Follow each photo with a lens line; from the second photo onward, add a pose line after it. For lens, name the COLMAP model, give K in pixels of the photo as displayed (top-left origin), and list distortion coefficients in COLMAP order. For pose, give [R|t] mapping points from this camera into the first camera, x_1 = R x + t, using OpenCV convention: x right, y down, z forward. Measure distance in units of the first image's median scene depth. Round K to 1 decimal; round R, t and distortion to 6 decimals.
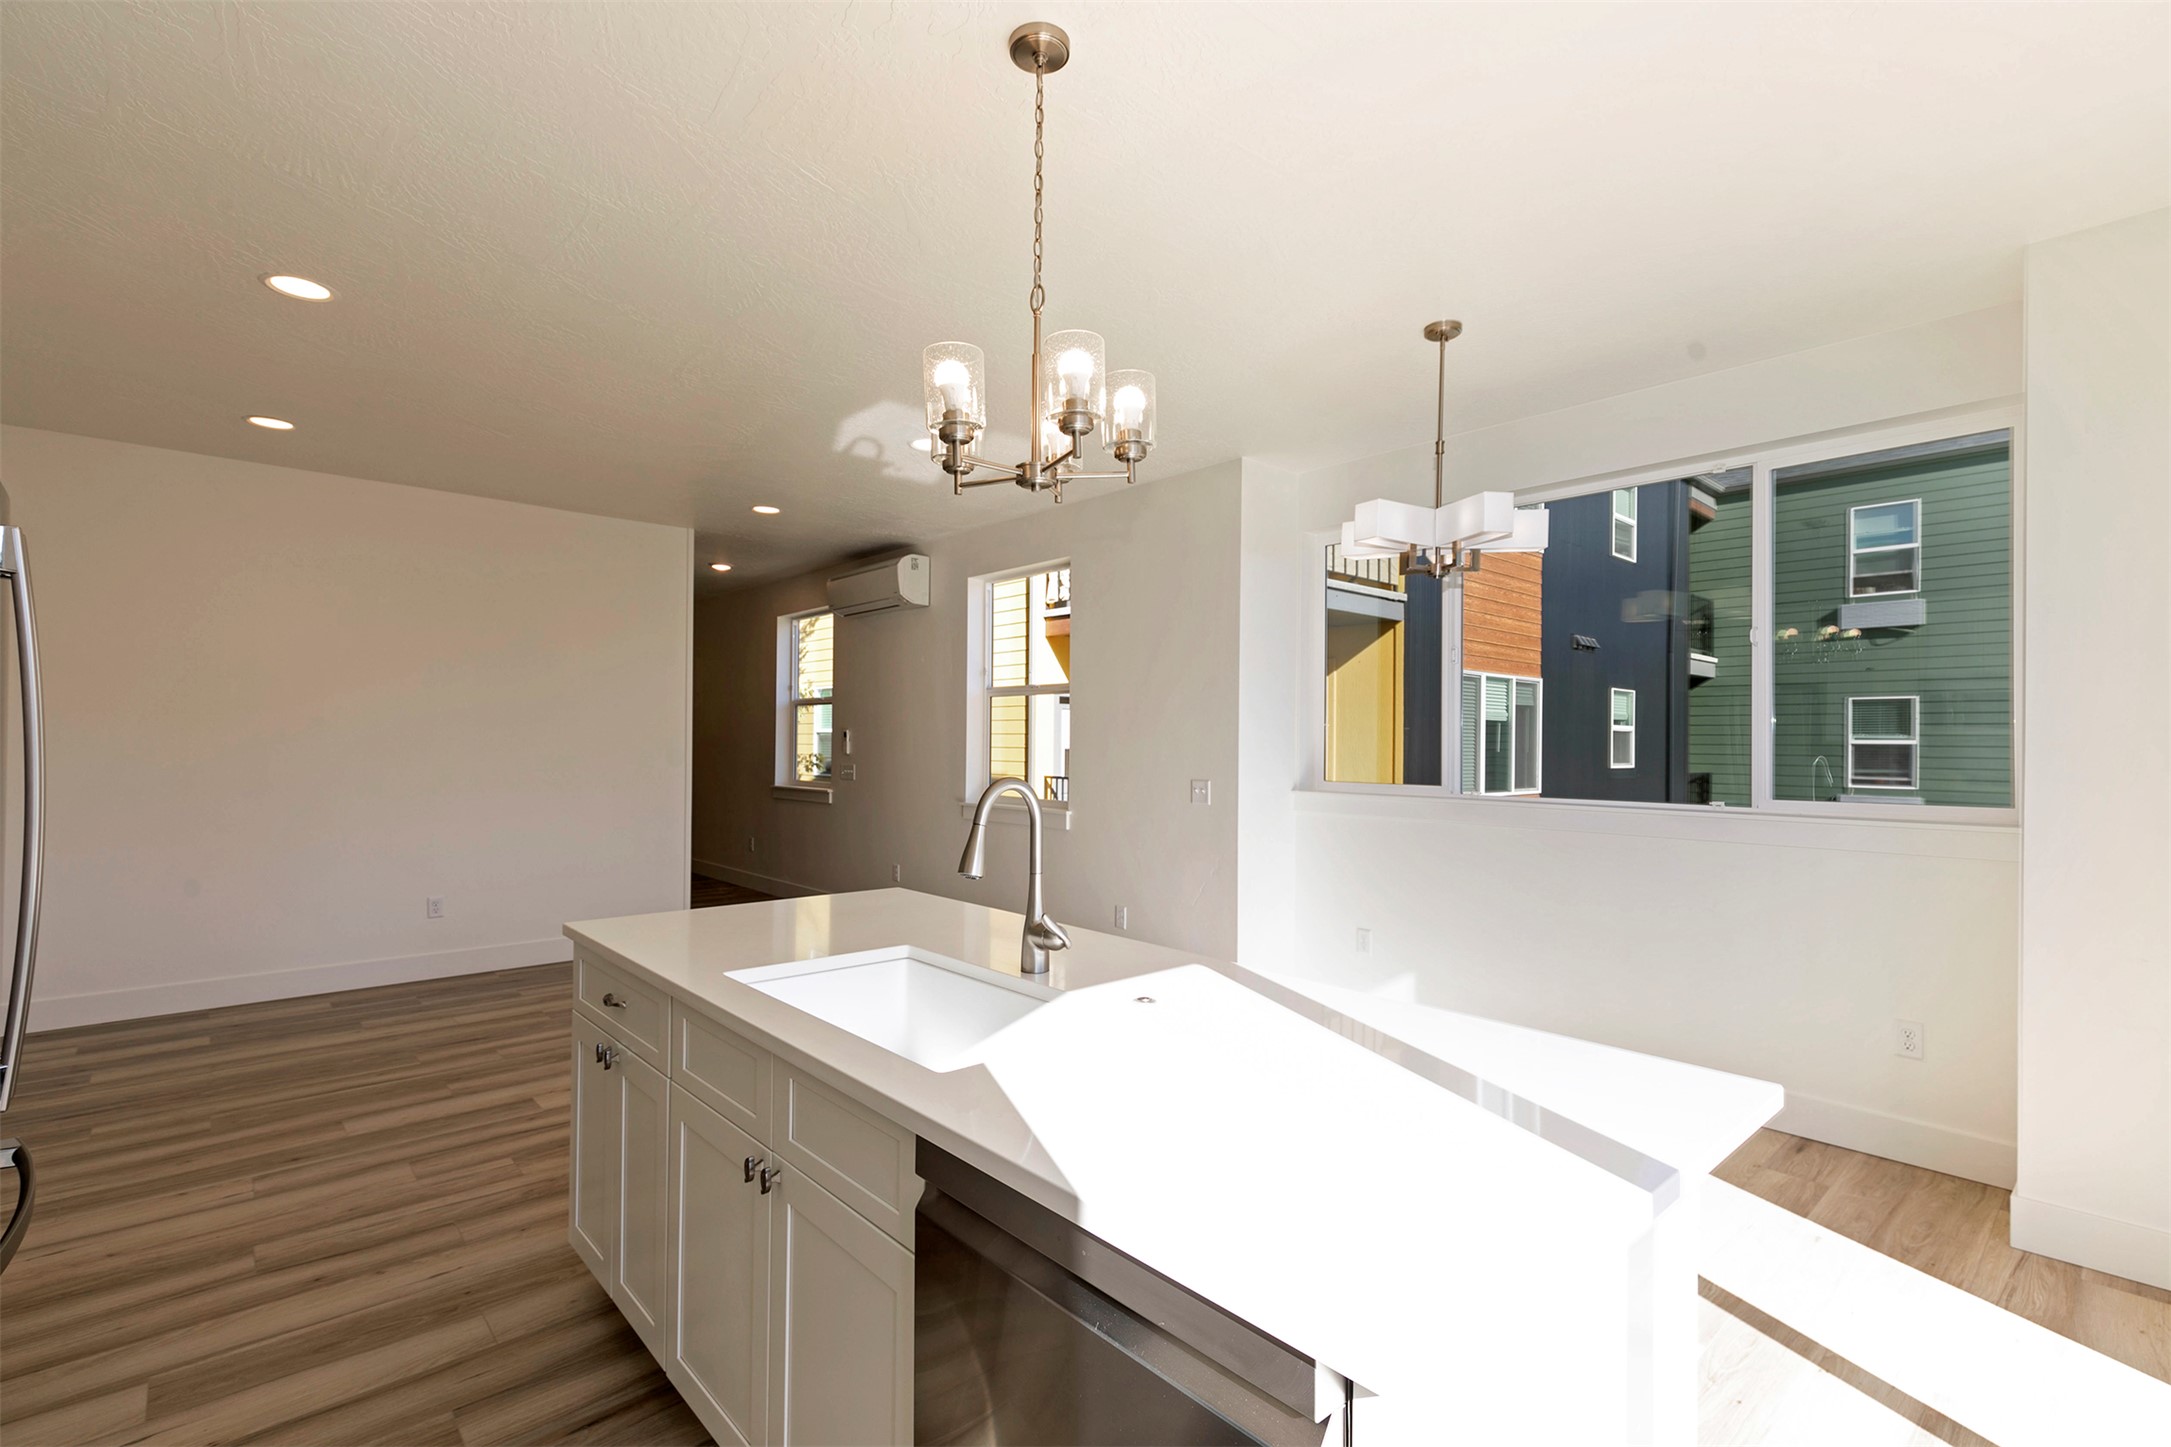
lens RADIAL K [[984.2, 0, 1098.9], [0, 984.2, 726.3], [0, 0, 1]] dist [0.004205, -0.000689]
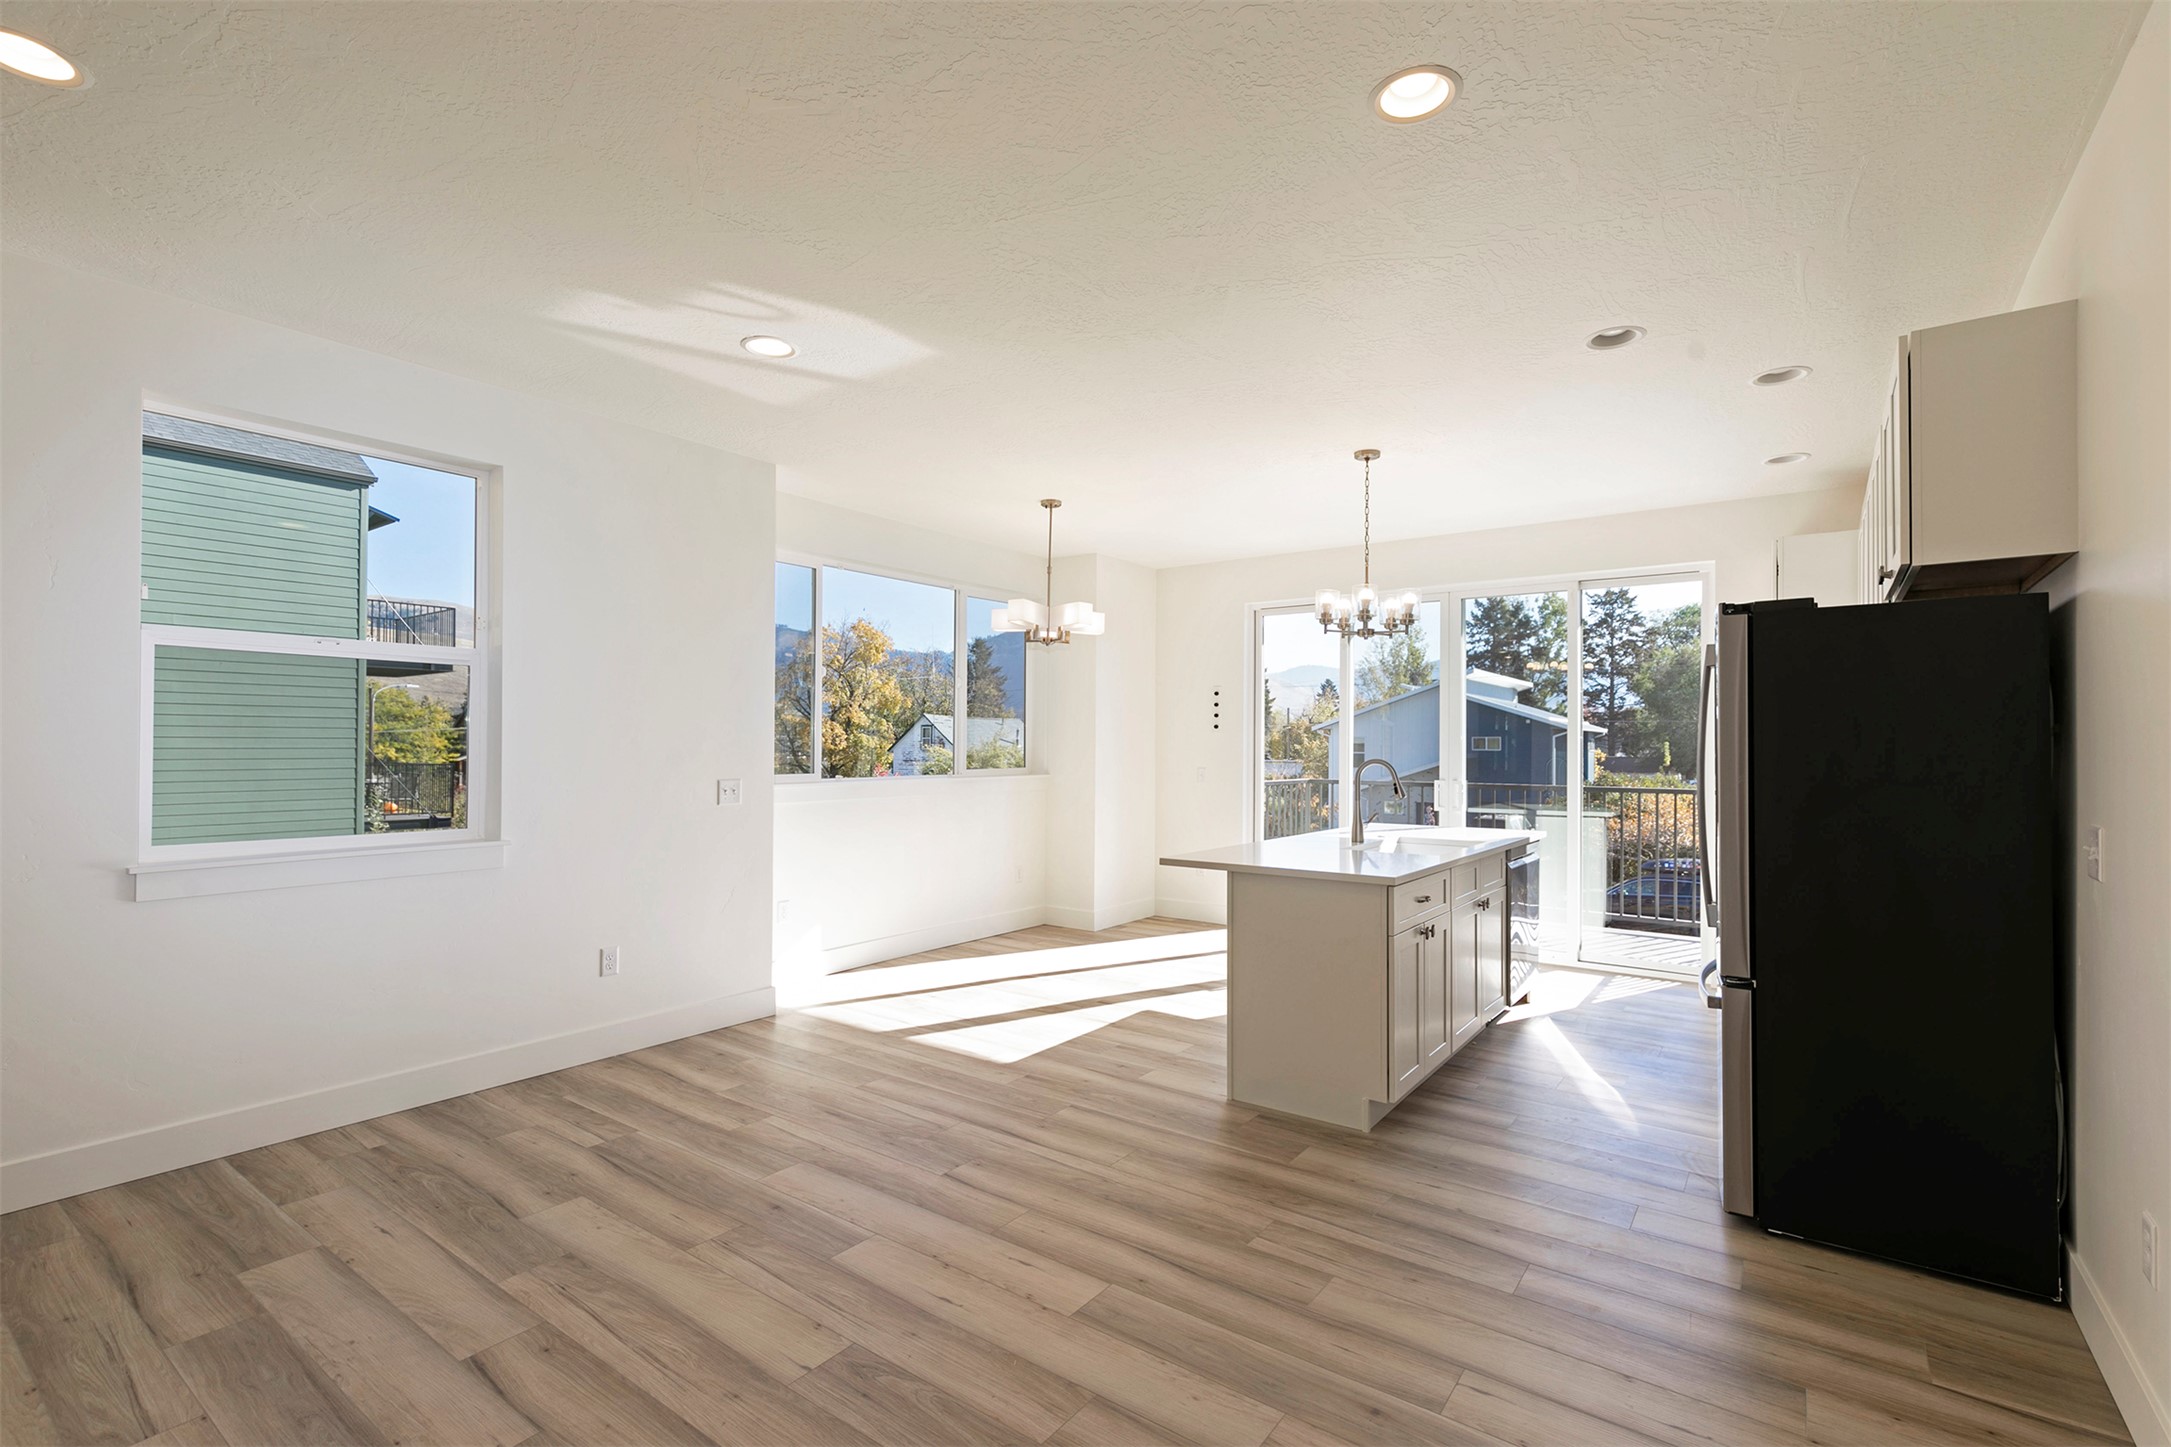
lens RADIAL K [[984.2, 0, 1098.0], [0, 984.2, 728.0], [0, 0, 1]] dist [0.004205, -0.000689]
pose [[-0.203978, 0.006672, 0.978953, -1.316828], [-0.023320, 0.999660, -0.011672, 0.010989], [-0.978698, -0.025210, -0.203753, 1.235560]]
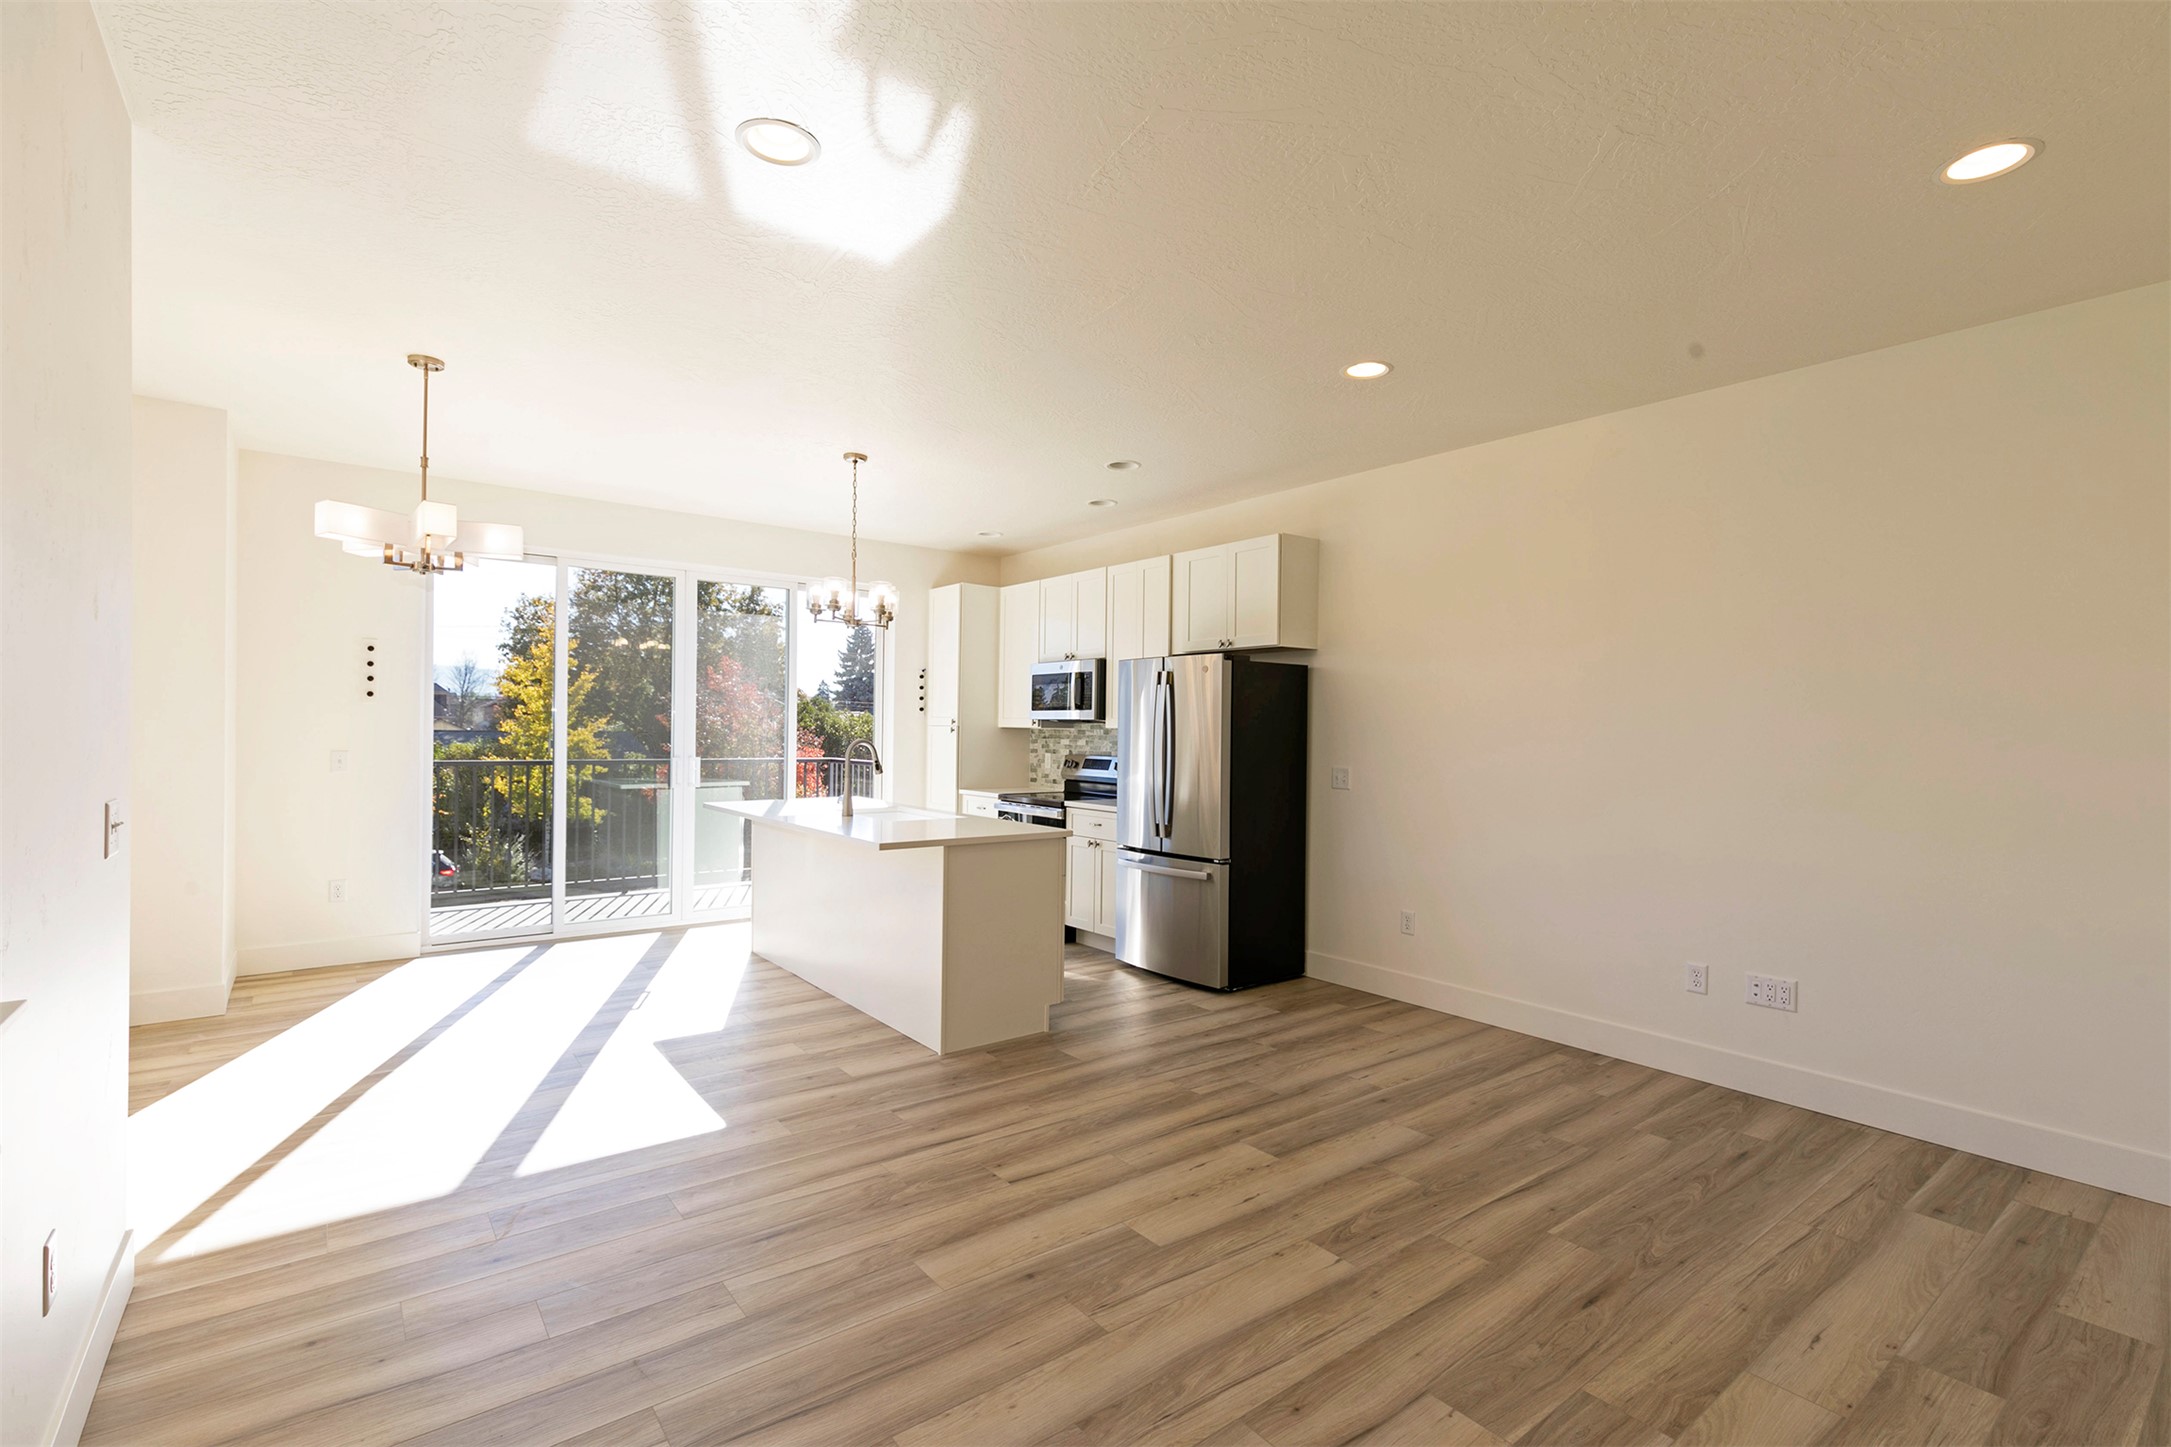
lens RADIAL K [[984.2, 0, 1095.4], [0, 984.2, 732.5], [0, 0, 1]] dist [0.004205, -0.000689]
pose [[-0.997159, -0.023254, 0.071643, -0.517665], [-0.023928, 0.999677, -0.008568, 0.024704], [-0.071420, -0.010258, -0.997394, 2.048309]]
